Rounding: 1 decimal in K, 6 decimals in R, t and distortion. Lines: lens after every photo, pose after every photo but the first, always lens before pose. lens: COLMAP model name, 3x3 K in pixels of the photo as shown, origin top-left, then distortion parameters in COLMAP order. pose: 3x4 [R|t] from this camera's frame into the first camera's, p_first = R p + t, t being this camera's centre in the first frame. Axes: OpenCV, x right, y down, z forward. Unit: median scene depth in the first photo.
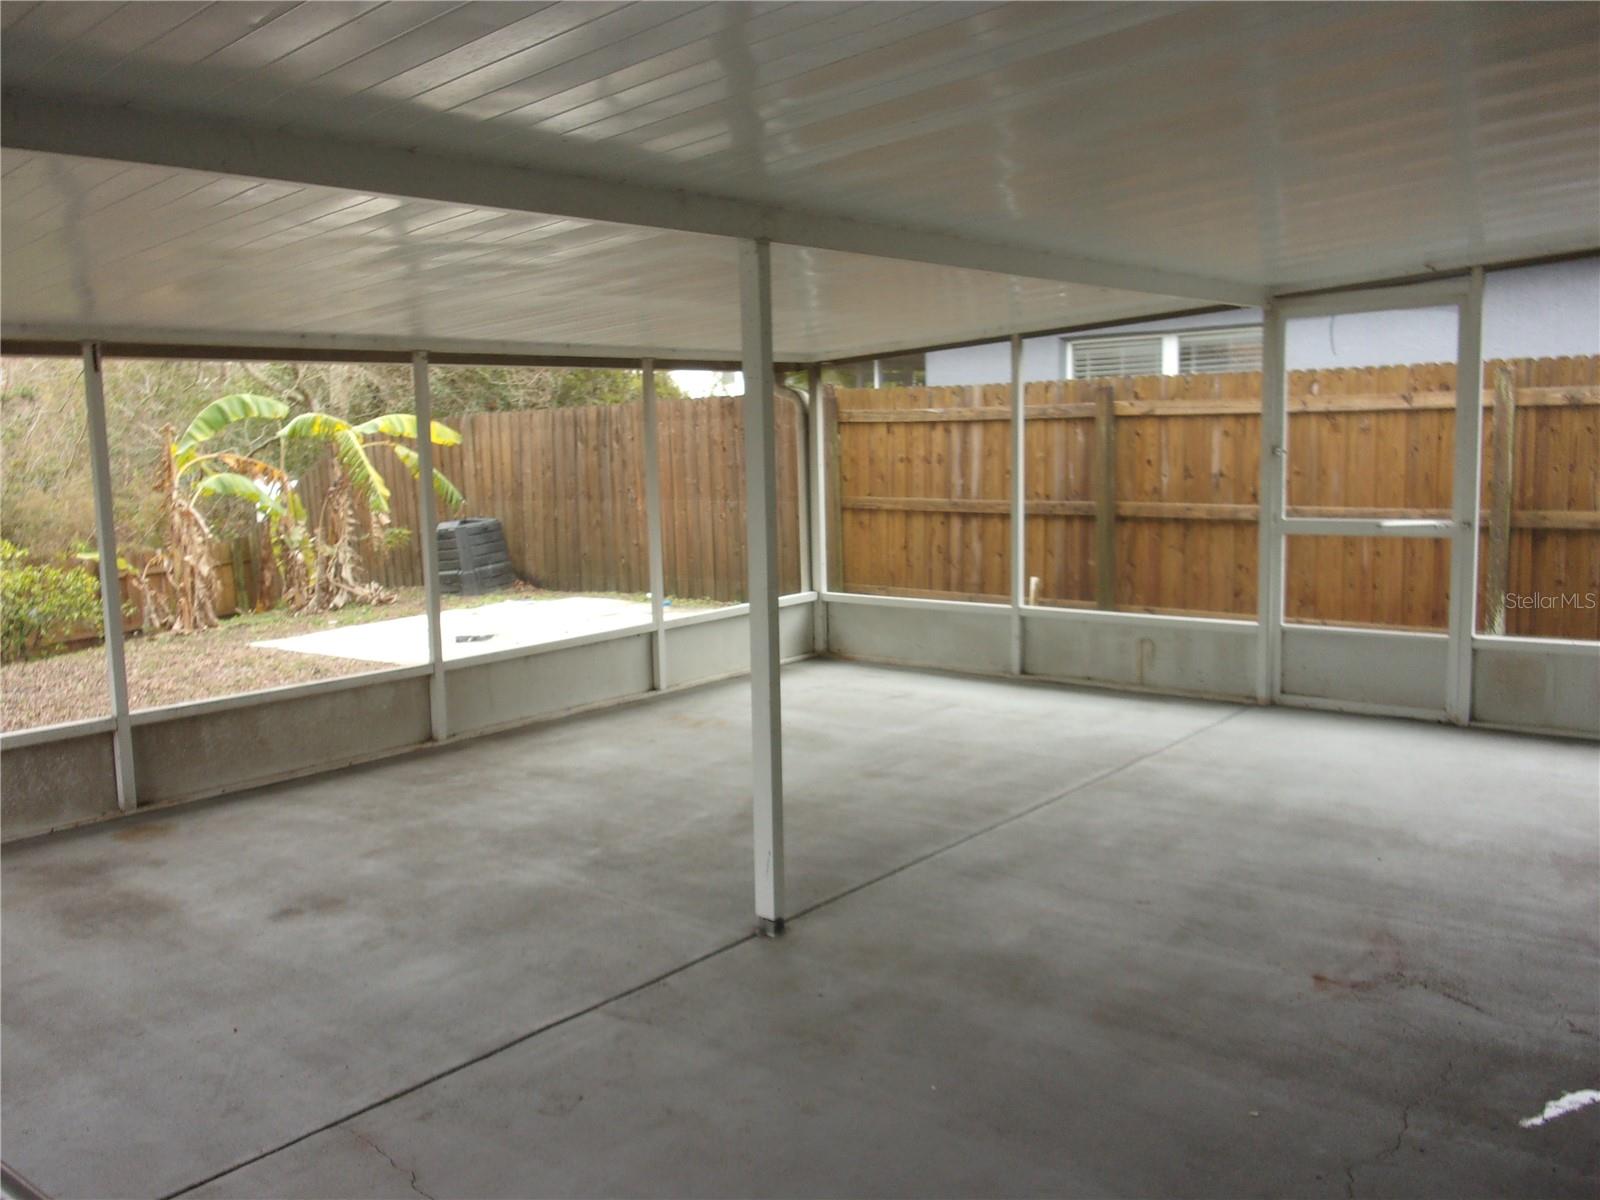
lens RADIAL K [[1315.1, 0, 791.6], [0, 1315.1, 594.1], [0, 0, 1]] dist [0.010024, -0.031905]
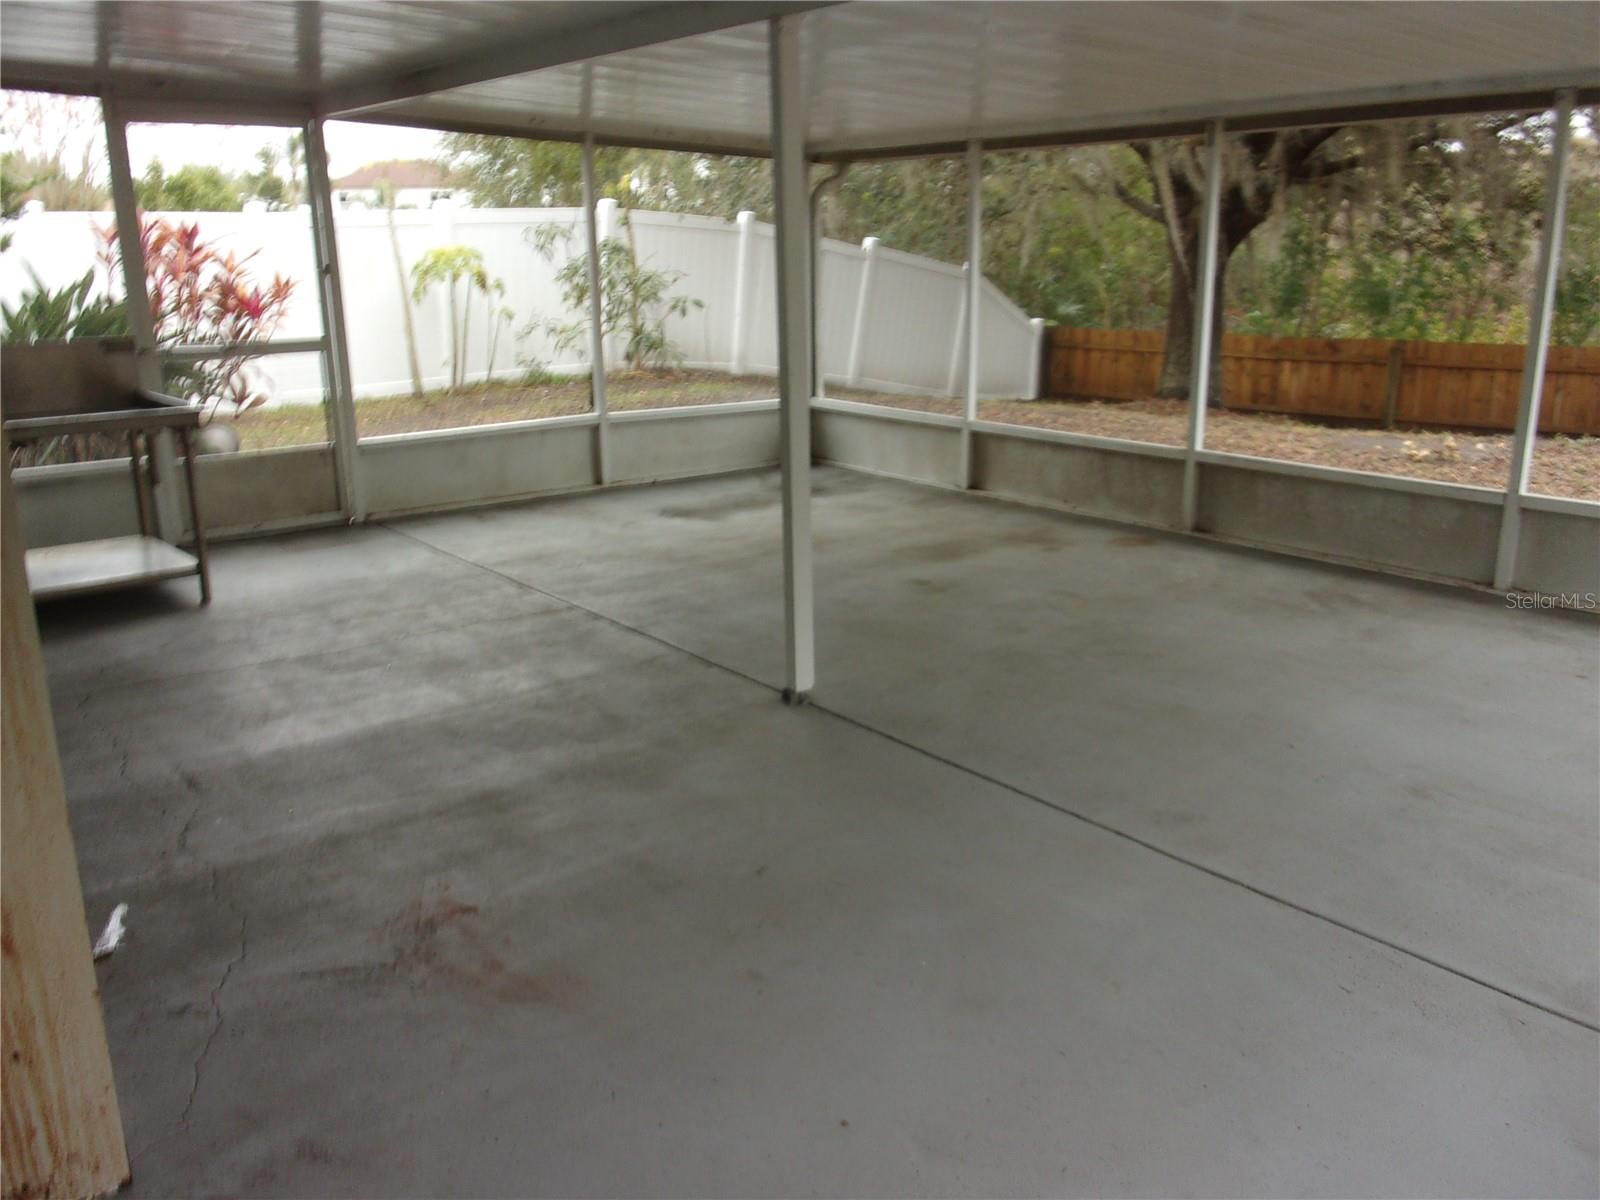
lens RADIAL K [[1315.1, 0, 803.7], [0, 1315.1, 592.4], [0, 0, 1]] dist [0.010024, -0.031905]
pose [[-0.189209, 0.284171, -0.939918, 0.668924], [-0.098479, 0.946891, 0.306104, -0.108843], [0.976986, 0.150480, -0.151175, 0.800214]]
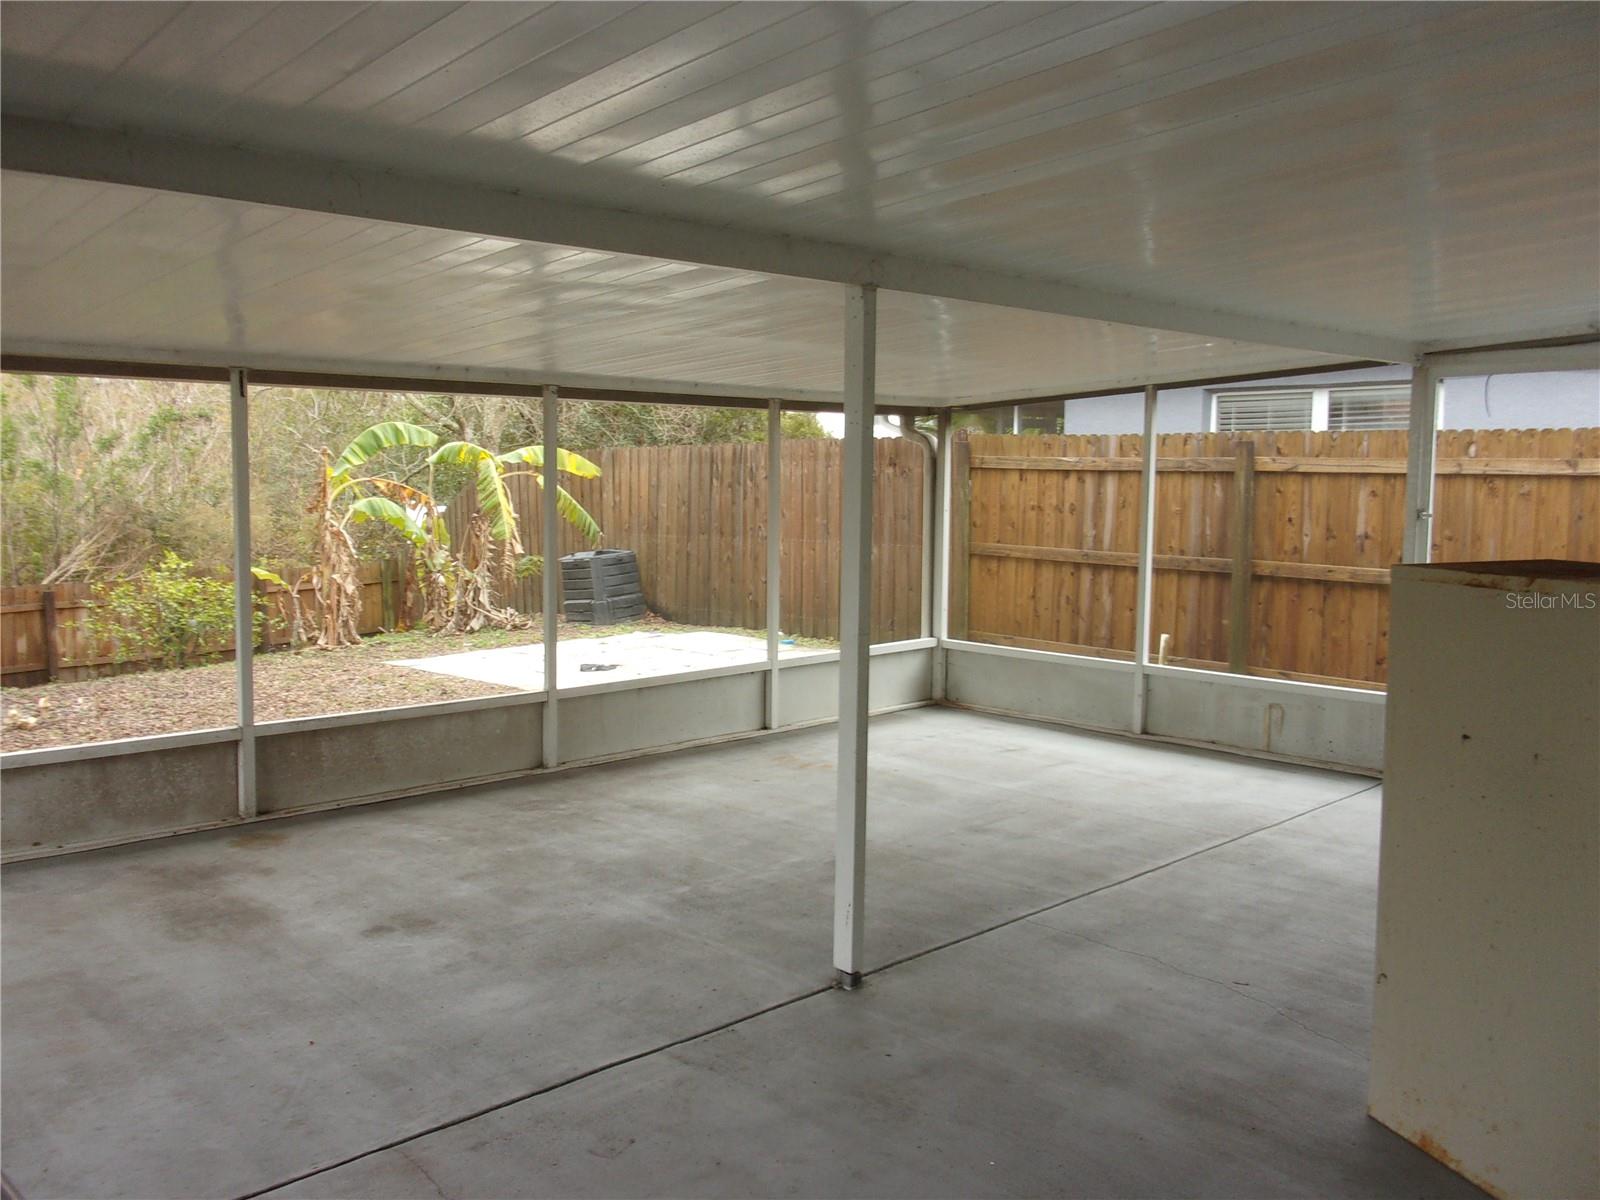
lens RADIAL K [[1315.1, 0, 790.5], [0, 1315.1, 597.8], [0, 0, 1]] dist [0.010024, -0.031905]
pose [[0.993100, 0.044774, -0.108387, 0.024394], [-0.047733, 0.998551, -0.024854, -0.003754], [0.107117, 0.029856, 0.993798, 0.007874]]
